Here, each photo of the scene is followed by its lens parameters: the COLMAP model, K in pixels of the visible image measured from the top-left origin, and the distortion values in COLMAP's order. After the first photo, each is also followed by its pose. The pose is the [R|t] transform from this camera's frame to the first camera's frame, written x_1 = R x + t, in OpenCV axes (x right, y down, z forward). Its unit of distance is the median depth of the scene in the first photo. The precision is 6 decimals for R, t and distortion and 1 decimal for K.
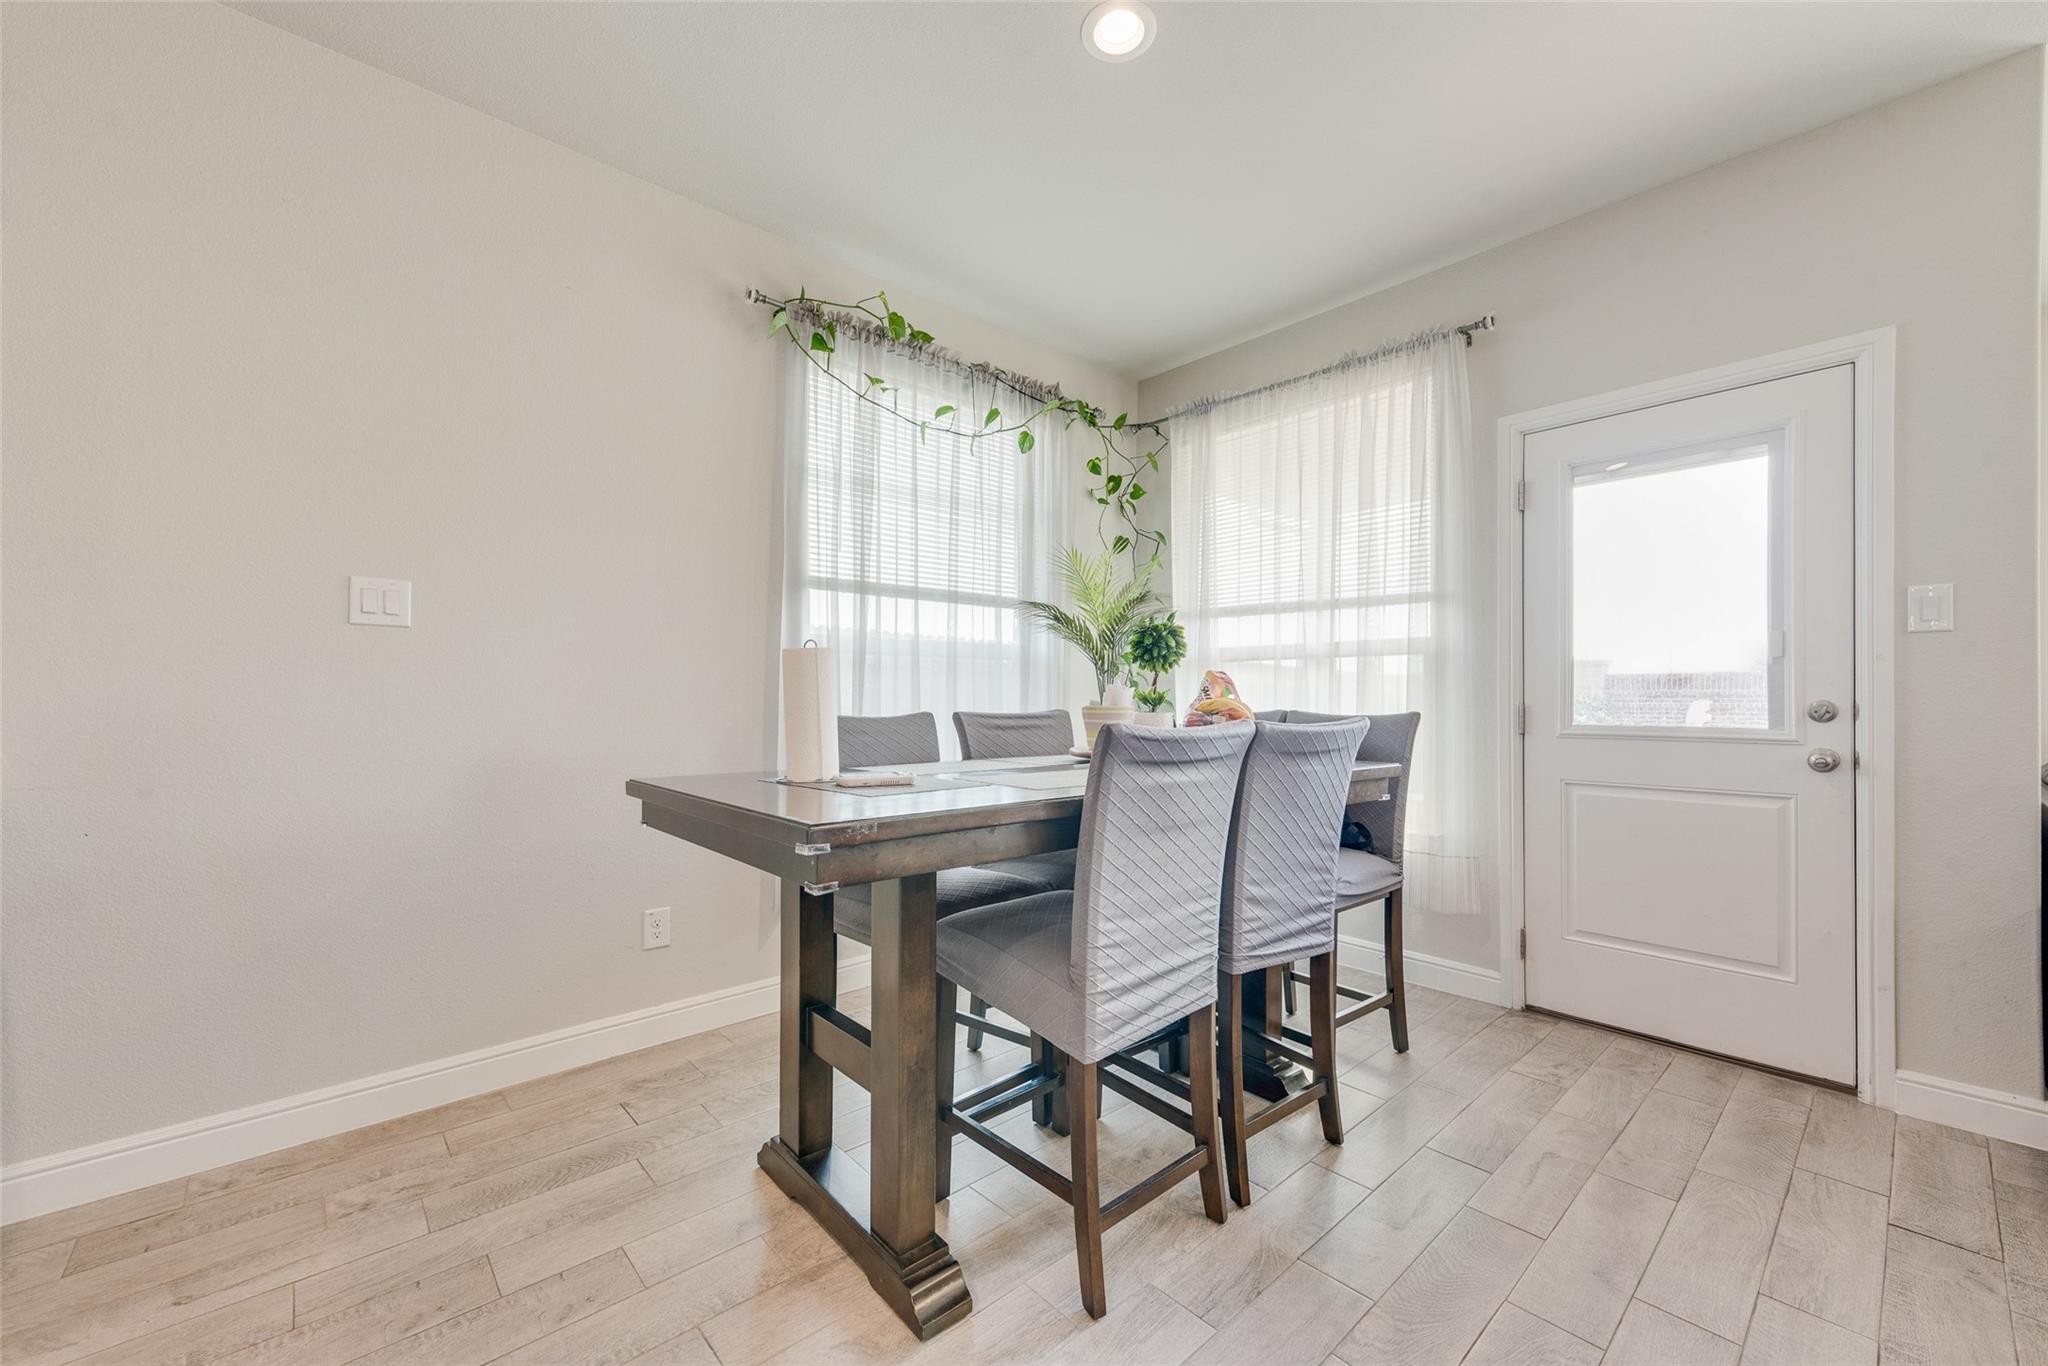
lens RADIAL K [[804.8, 0, 1022.6], [0, 804.8, 701.1], [0, 0, 1]] dist [0.014242, -0.003049]
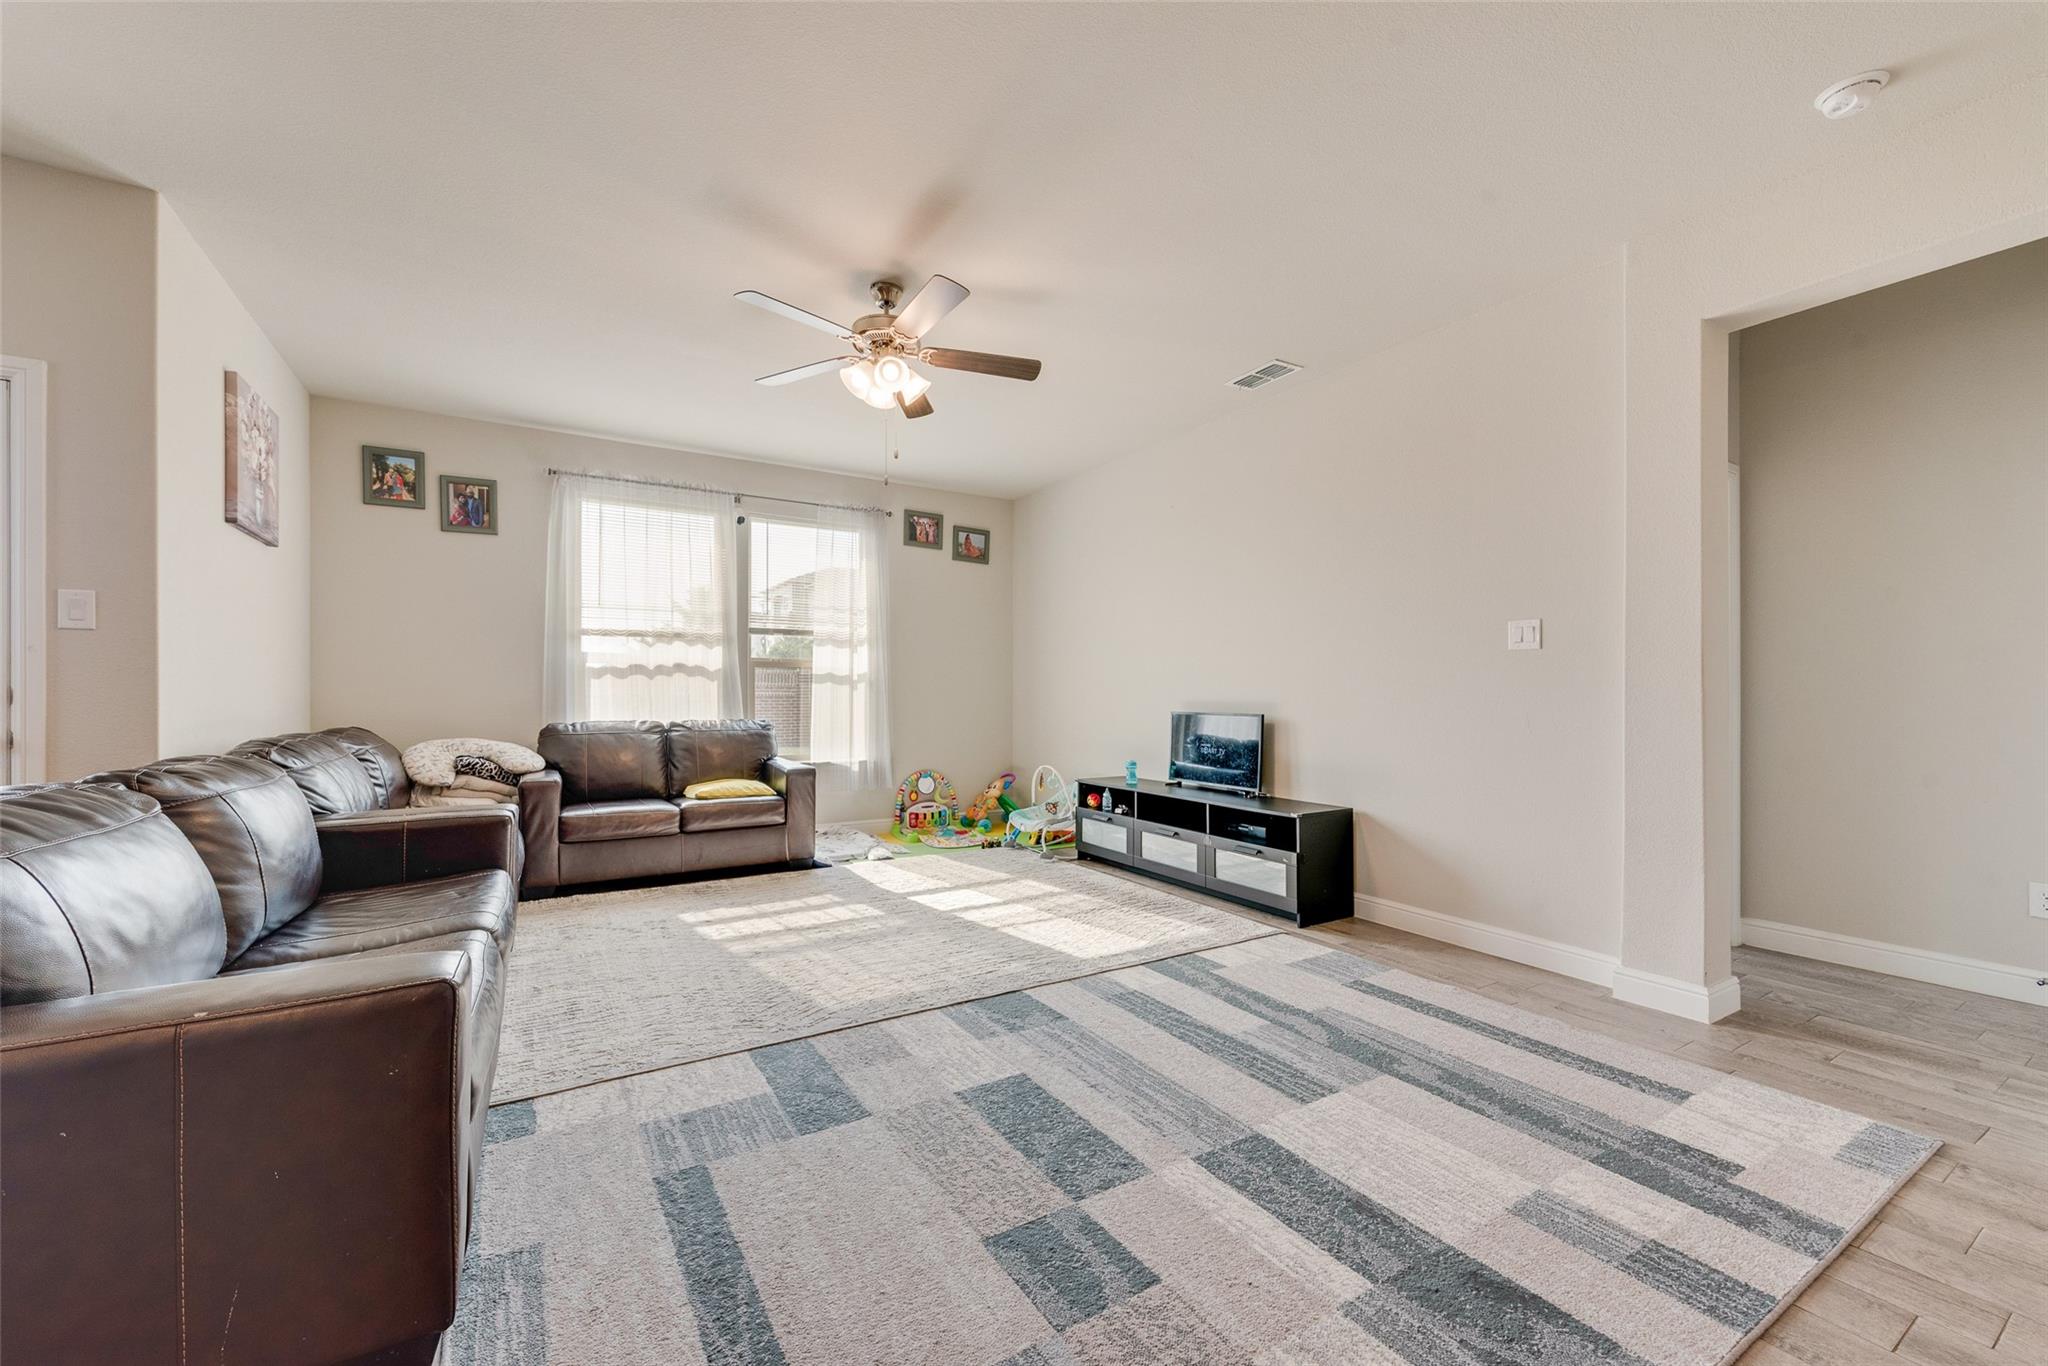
lens RADIAL K [[802.9, 0, 1023.1], [0, 802.9, 691.4], [0, 0, 1]] dist [0.014138, -0.003299]
pose [[0.183143, -0.000243, 0.983086, 0.161606], [-0.003555, 0.999993, 0.000909, 0.000362], [-0.983080, -0.003661, 0.183141, -0.489444]]
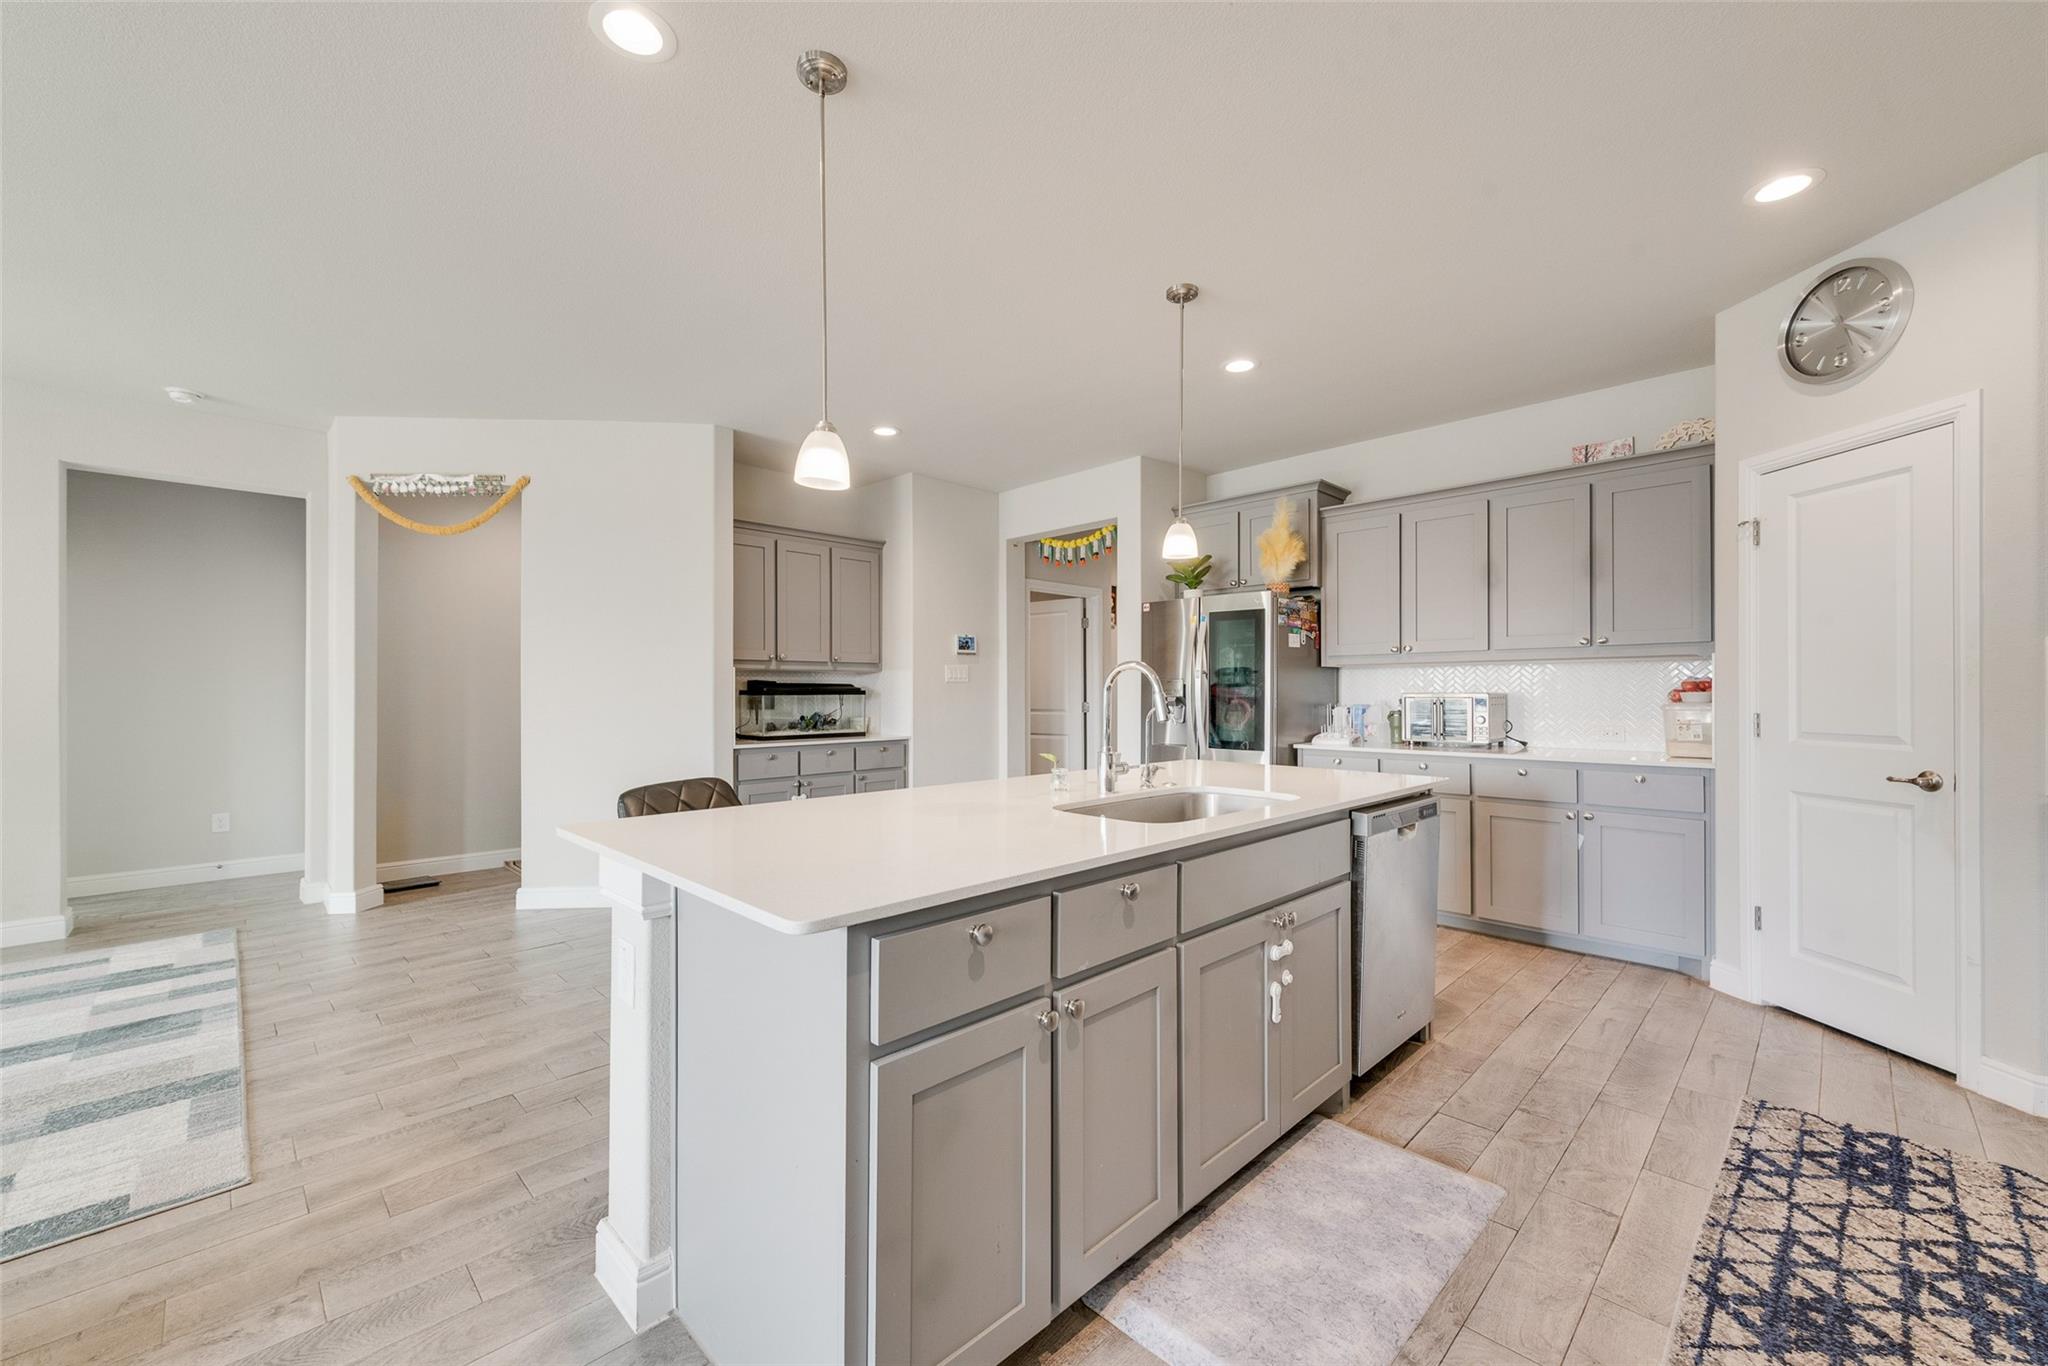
lens RADIAL K [[802.9, 0, 1023.1], [0, 802.9, 691.4], [0, 0, 1]] dist [0.014138, -0.003299]
pose [[-0.998686, -0.002286, -0.051201, -0.398094], [-0.002103, 0.999991, -0.003632, -0.042714], [0.051209, -0.003520, -0.998682, 0.485019]]
